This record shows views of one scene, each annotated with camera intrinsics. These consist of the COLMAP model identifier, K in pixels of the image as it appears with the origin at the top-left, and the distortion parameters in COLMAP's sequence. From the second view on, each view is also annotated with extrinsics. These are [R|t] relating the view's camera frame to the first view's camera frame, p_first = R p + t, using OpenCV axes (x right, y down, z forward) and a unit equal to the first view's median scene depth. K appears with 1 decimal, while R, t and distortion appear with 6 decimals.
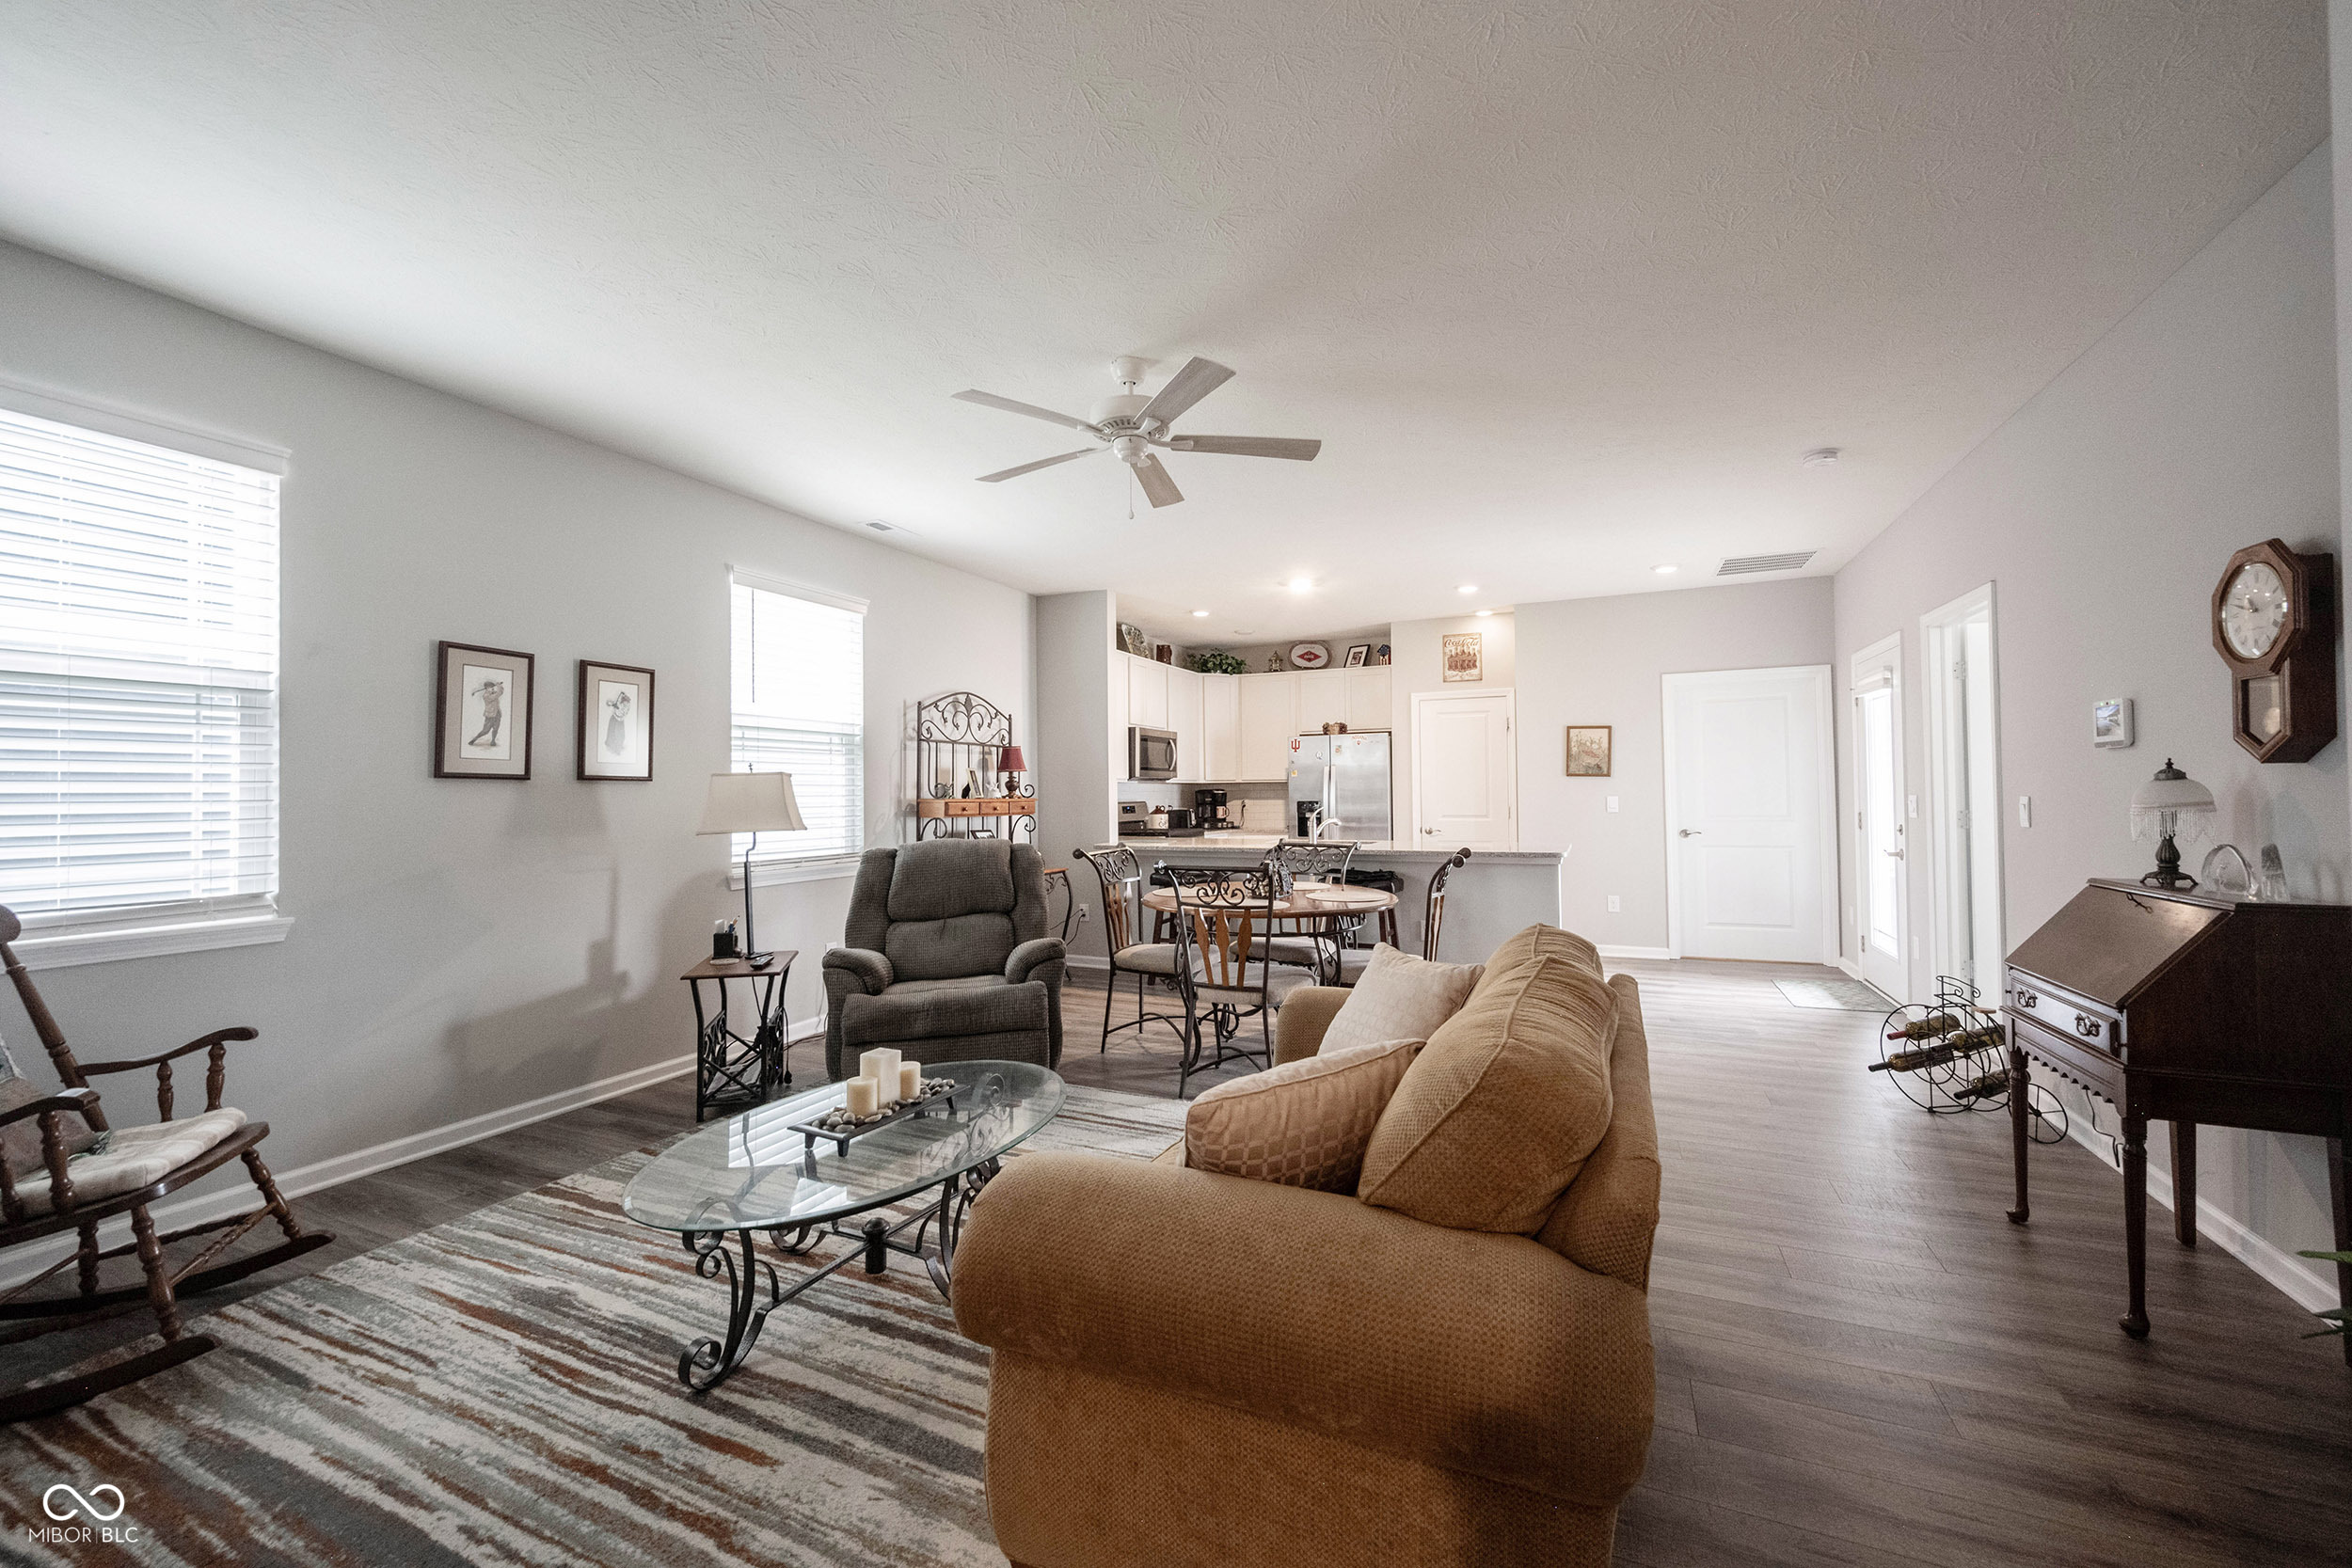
lens RADIAL K [[928.9, 0, 1173.5], [0, 928.9, 779.5], [0, 0, 1]] dist [-0.001352, 0.000332]
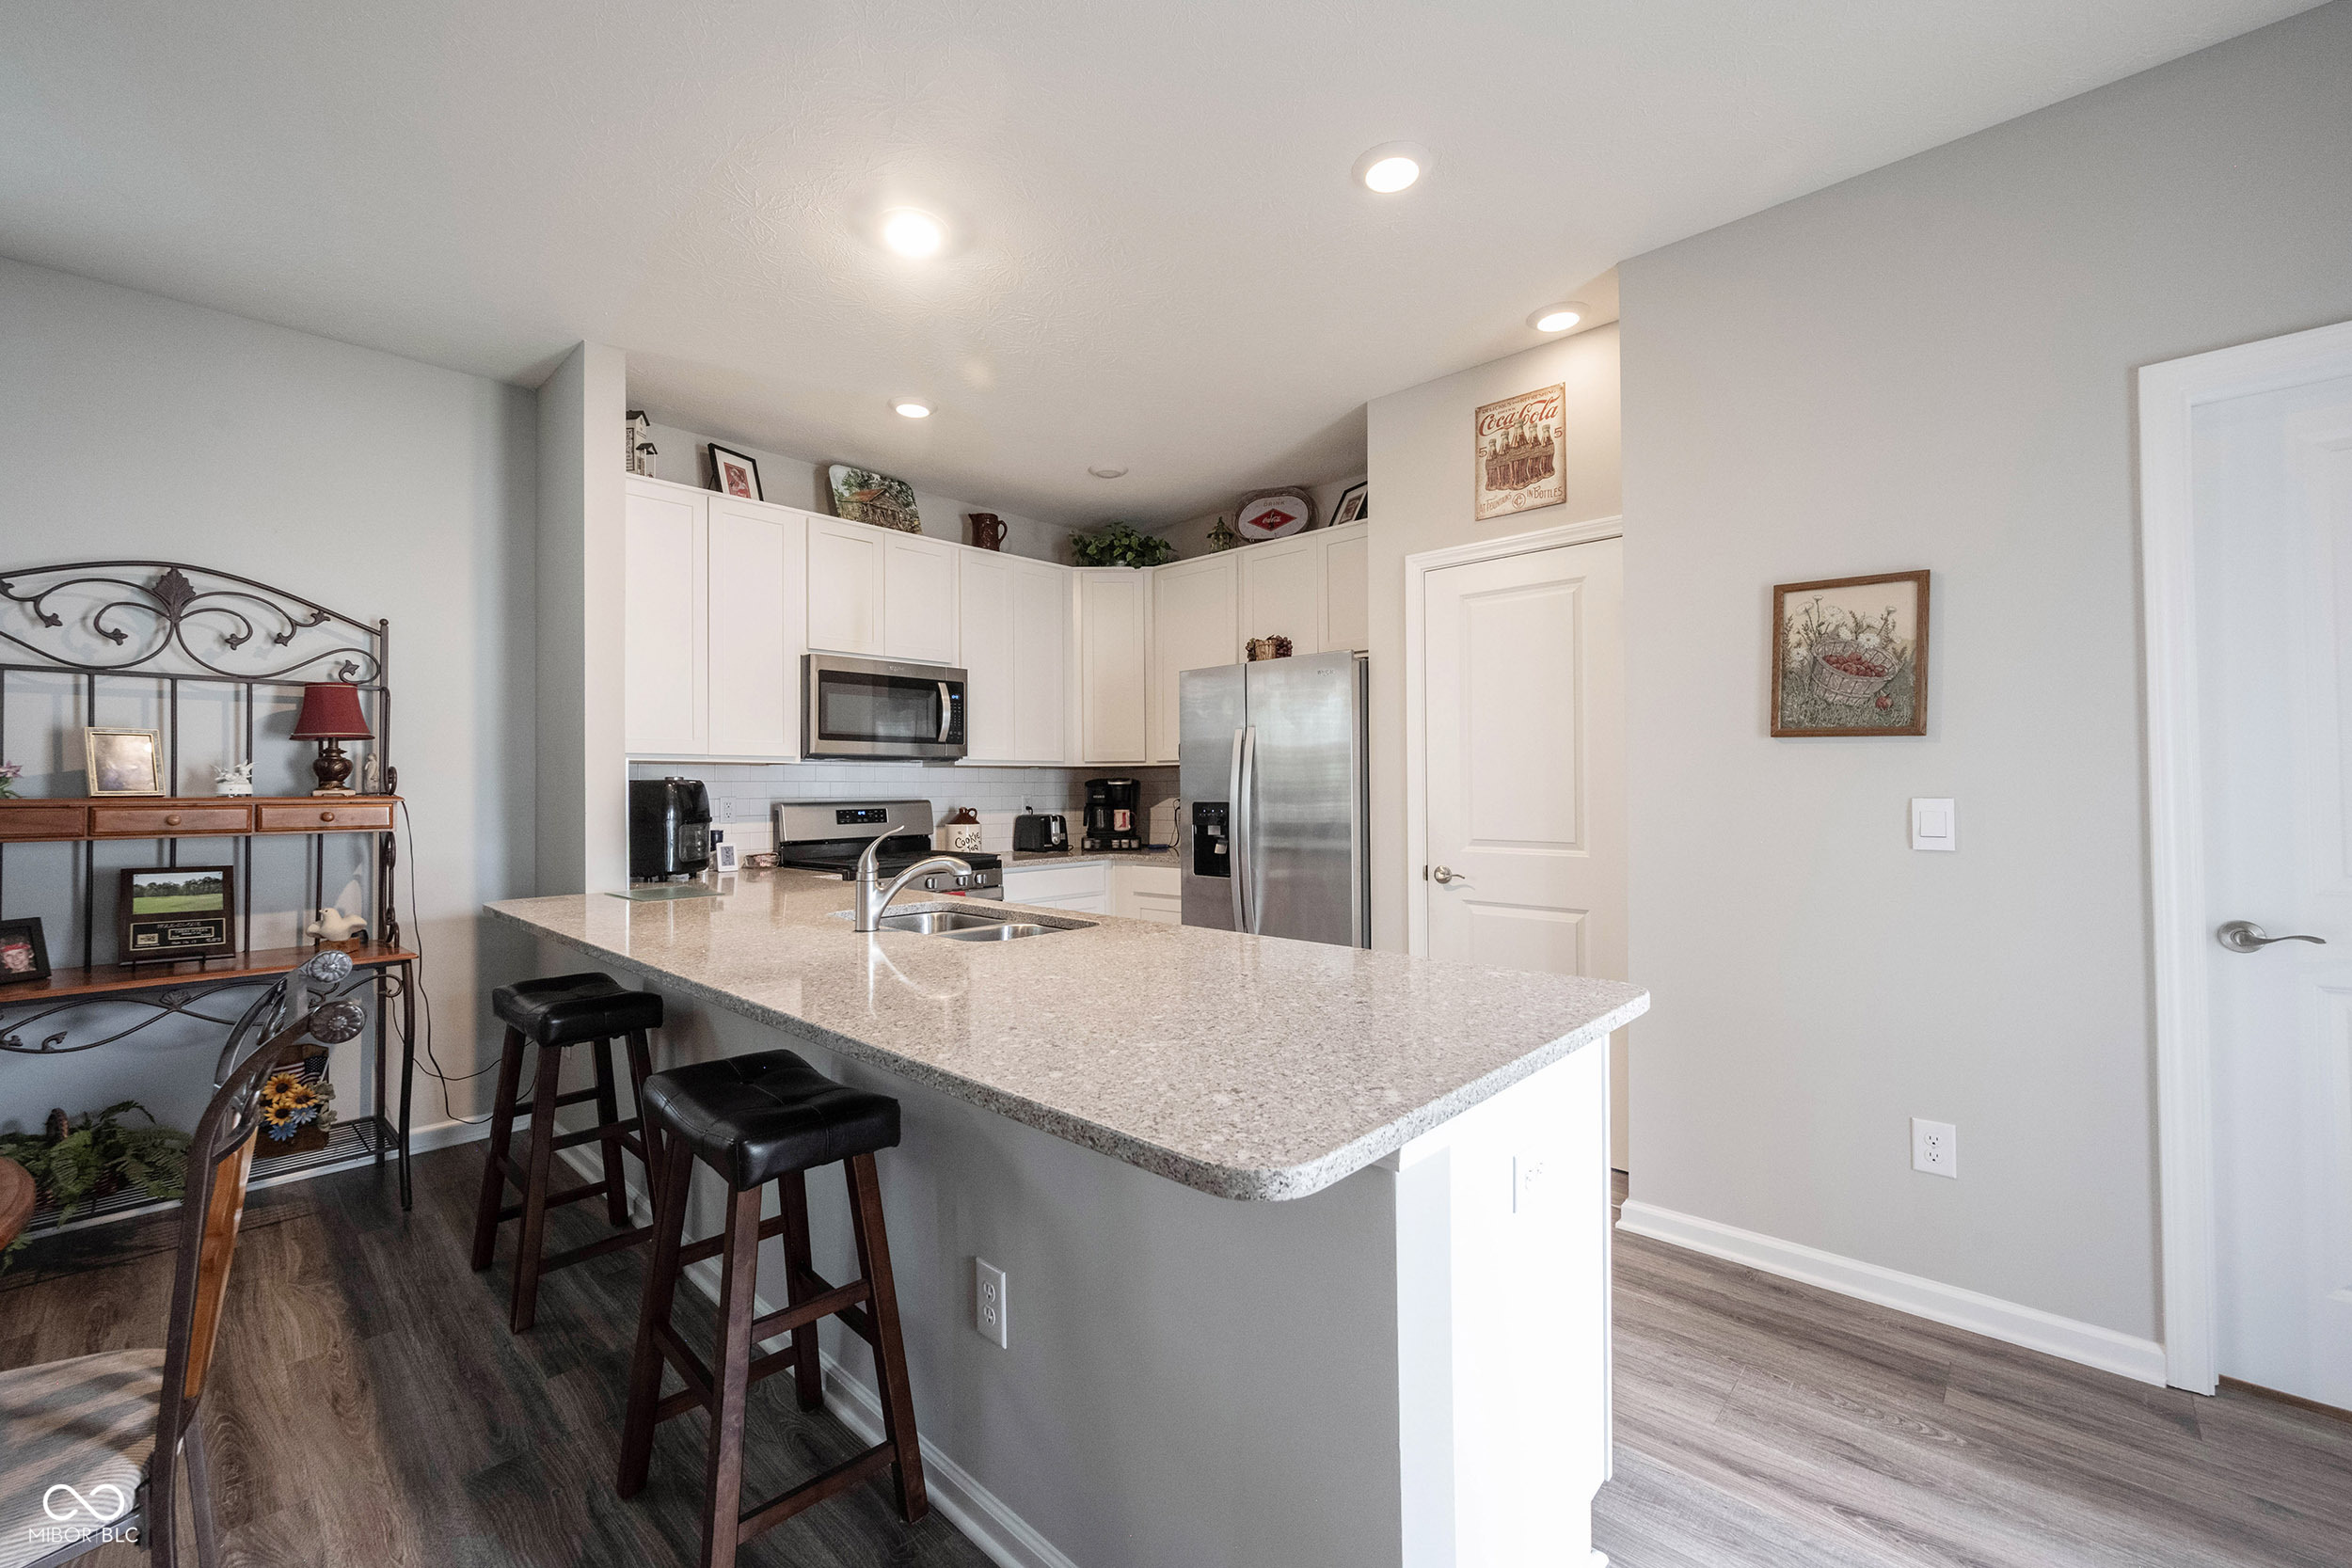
lens RADIAL K [[949.2, 0, 1167.0], [0, 949.2, 777.5], [0, 0, 1]] dist [-0.000063, -0.000147]
pose [[0.946147, -0.000988, -0.323734, 0.408392], [0.003570, 0.999966, 0.007383, 0.009510], [0.323716, -0.008141, 0.946119, 0.757597]]
